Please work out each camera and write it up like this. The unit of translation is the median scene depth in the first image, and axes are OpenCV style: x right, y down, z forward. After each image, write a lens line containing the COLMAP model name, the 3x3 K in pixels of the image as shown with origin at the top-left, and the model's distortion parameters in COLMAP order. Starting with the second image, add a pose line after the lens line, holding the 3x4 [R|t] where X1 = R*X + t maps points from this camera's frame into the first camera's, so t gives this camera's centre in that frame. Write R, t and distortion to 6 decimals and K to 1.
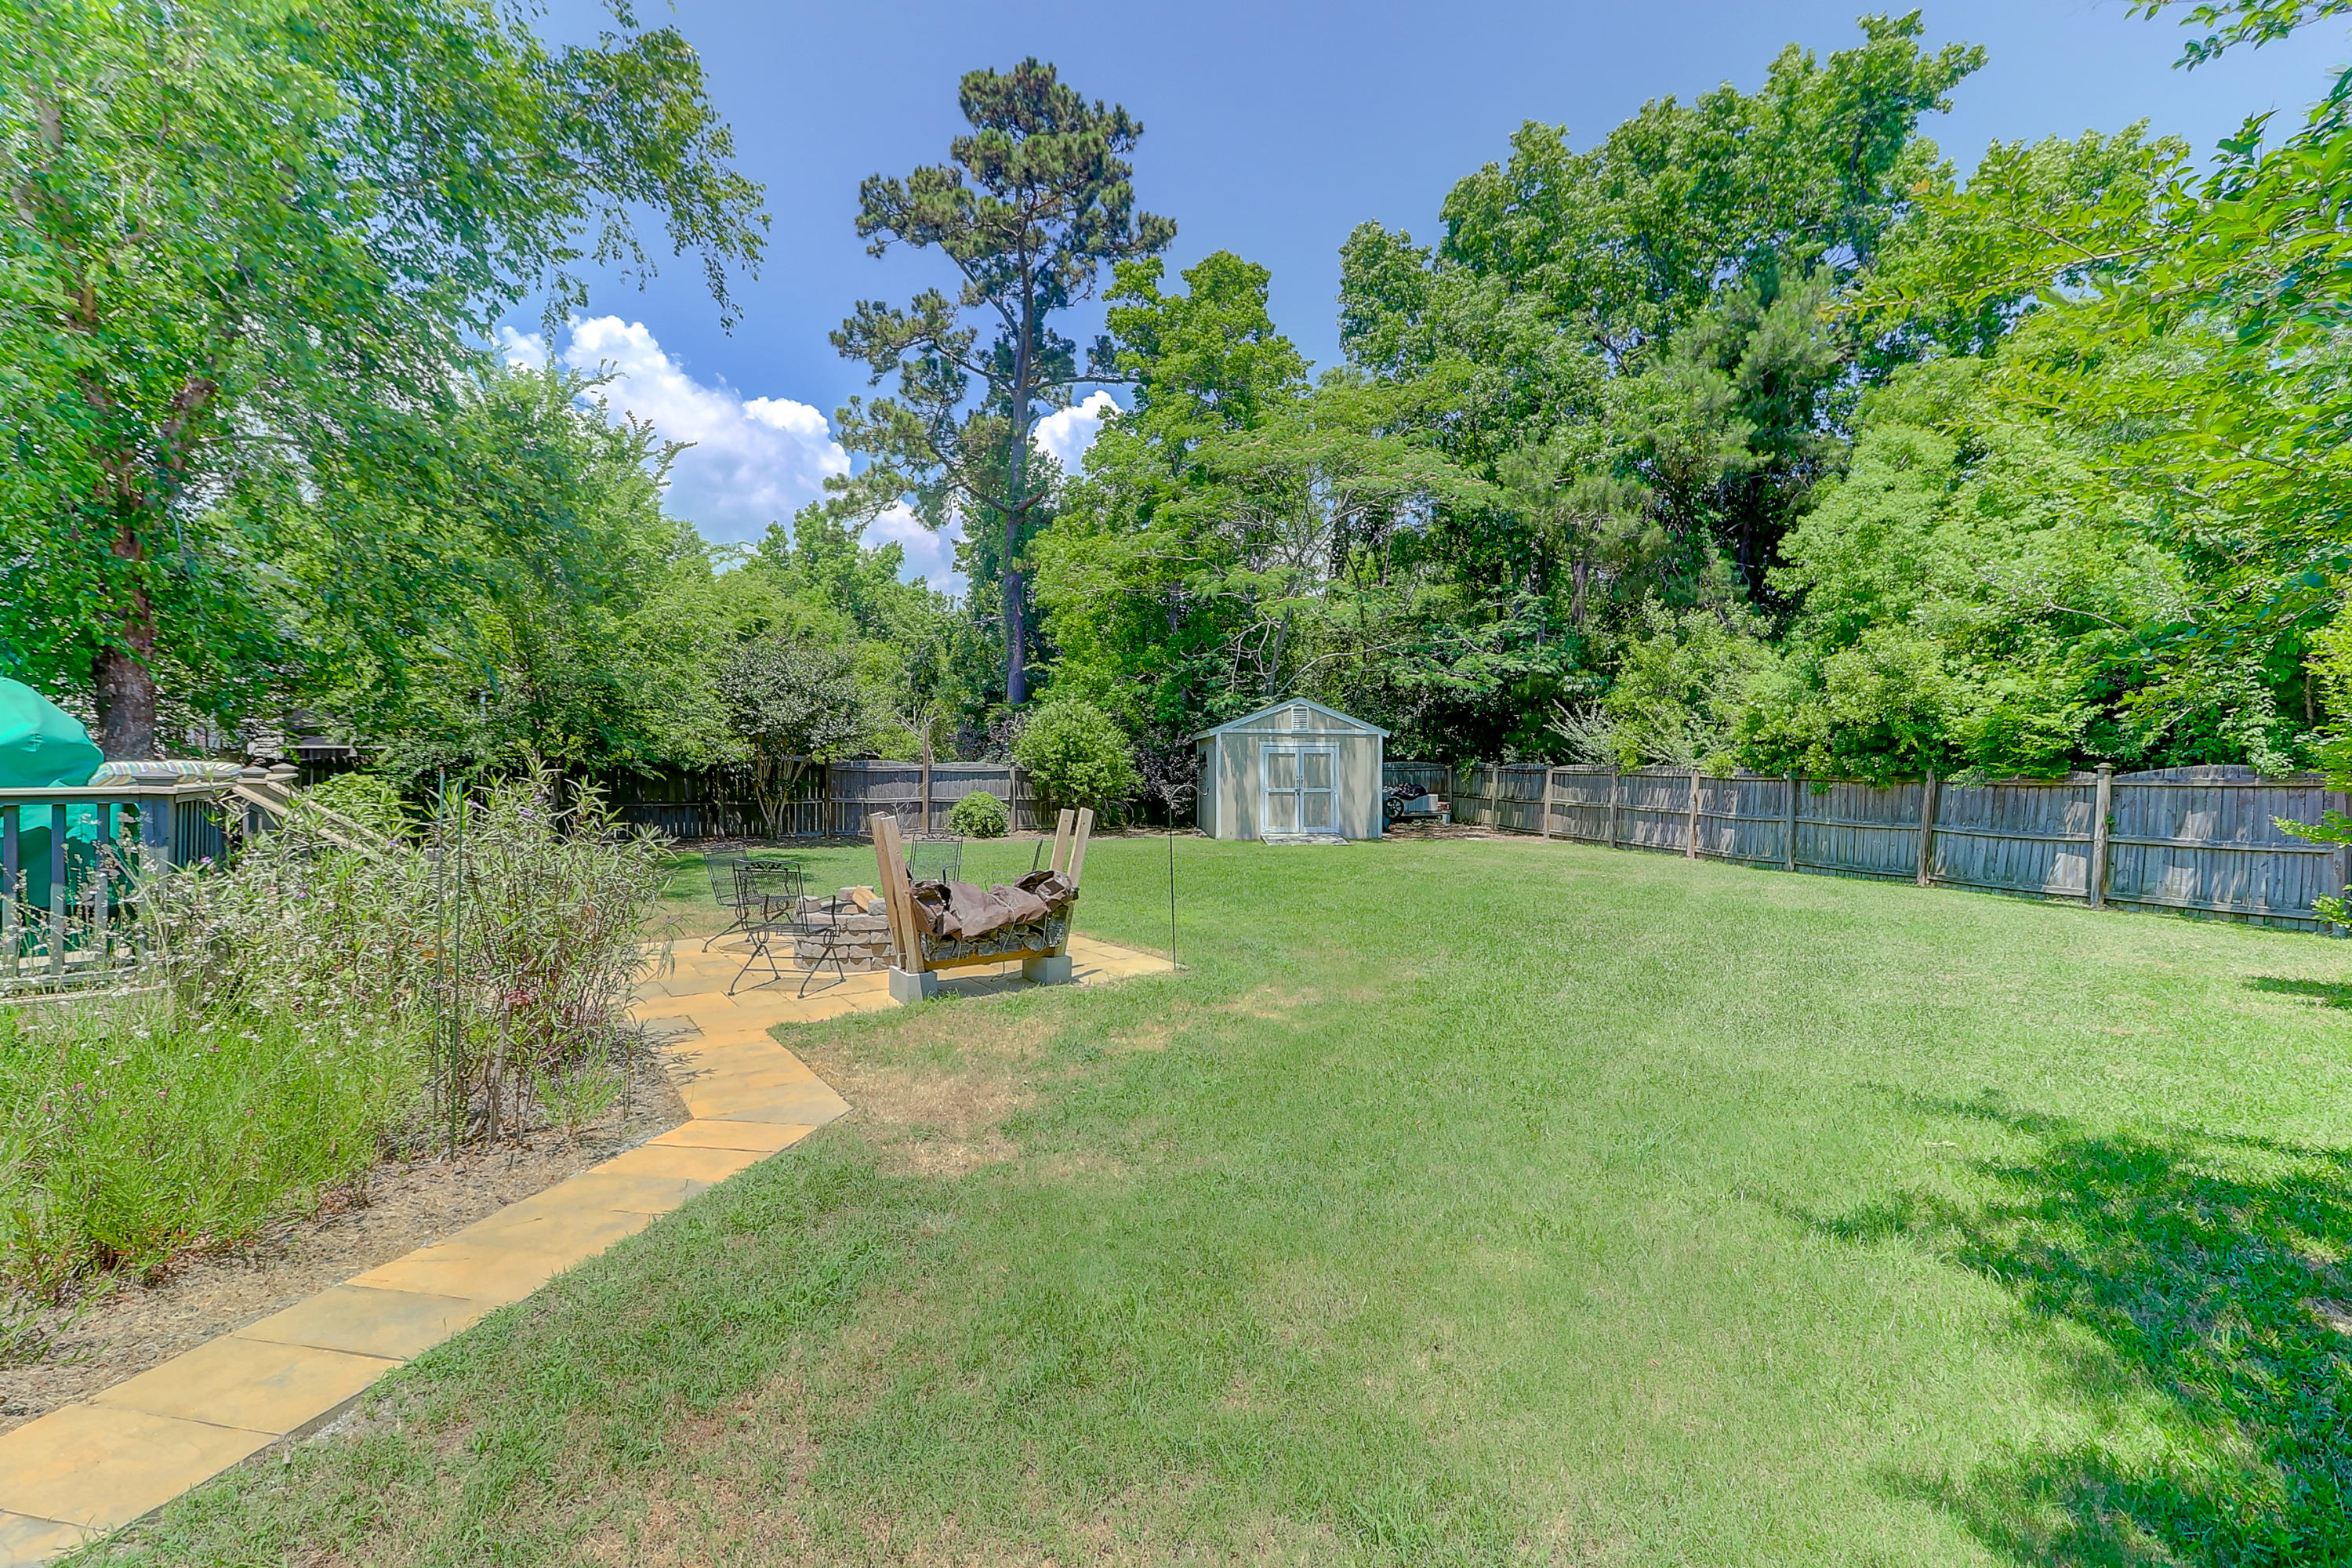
lens RADIAL K [[1078.3, 0, 1167.0], [0, 1078.3, 769.1], [0, 0, 1]] dist [0.027729, -0.000759]
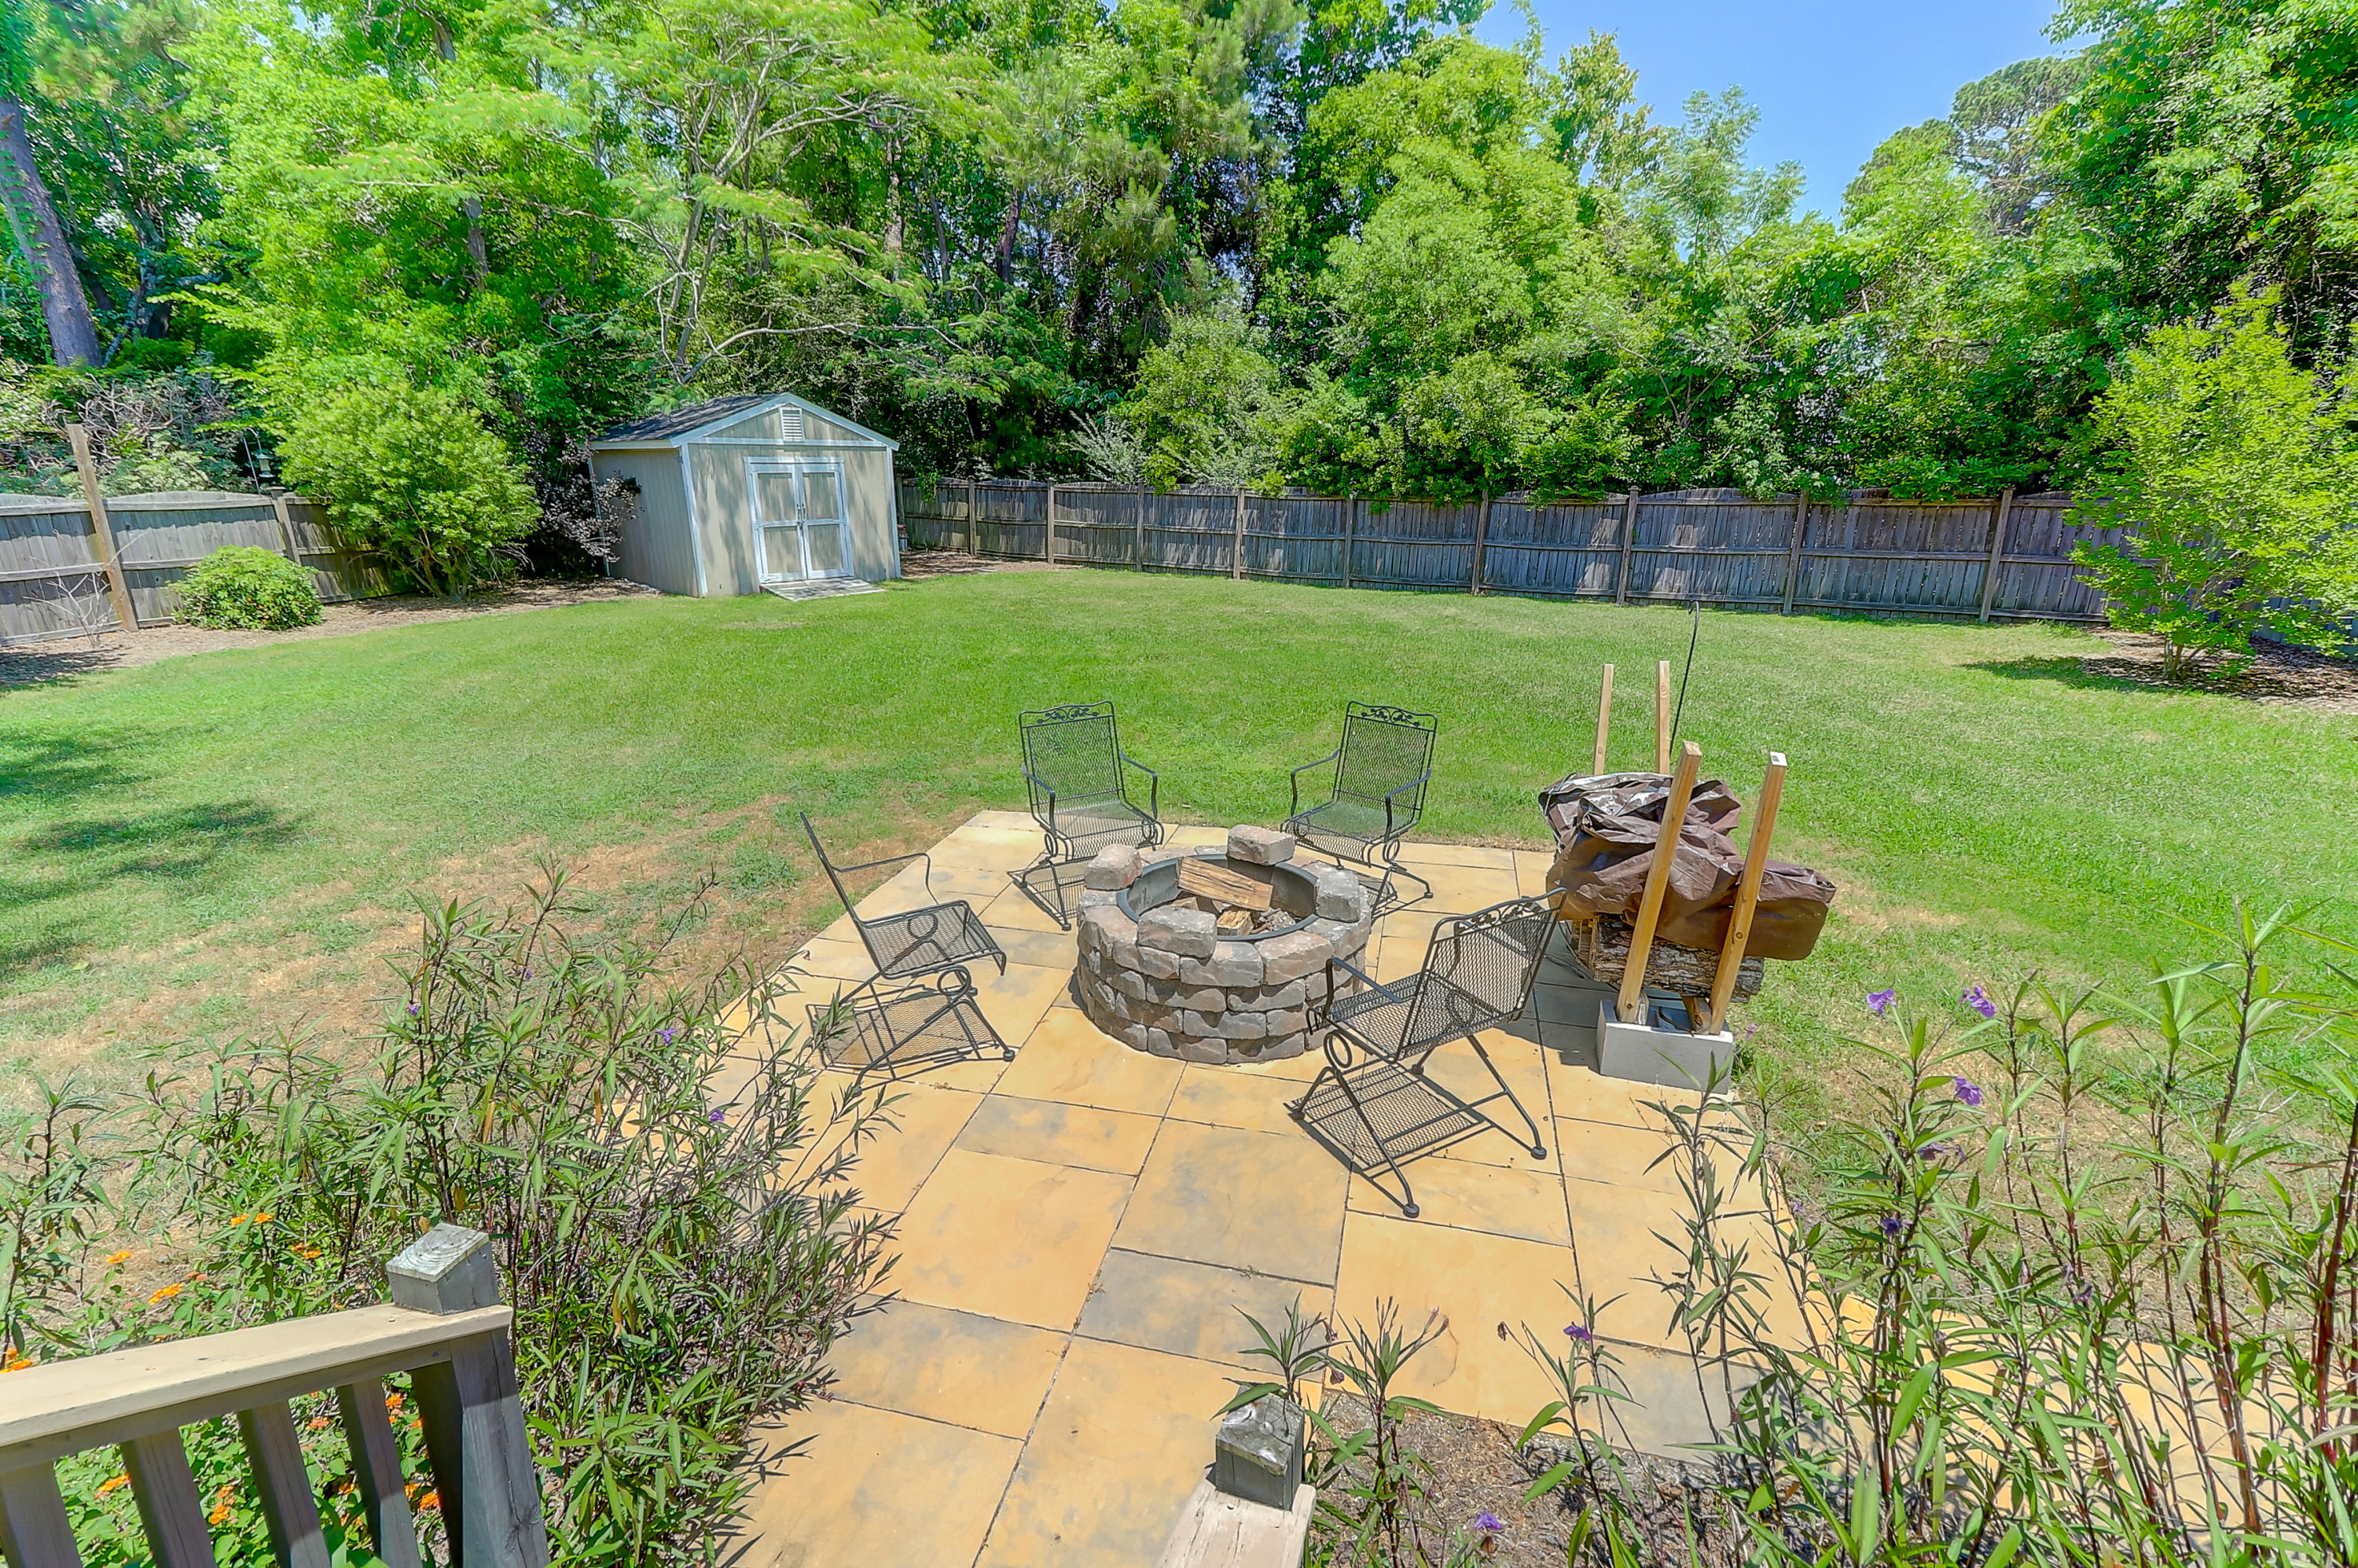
lens RADIAL K [[1081.1, 0, 1185.1], [0, 1081.1, 777.1], [0, 0, 1]] dist [0.027729, -0.000759]
pose [[0.733607, -0.197799, 0.650151, -0.214437], [0.007887, 0.959117, 0.282899, -0.023504], [-0.679528, -0.202410, 0.705175, 0.233571]]
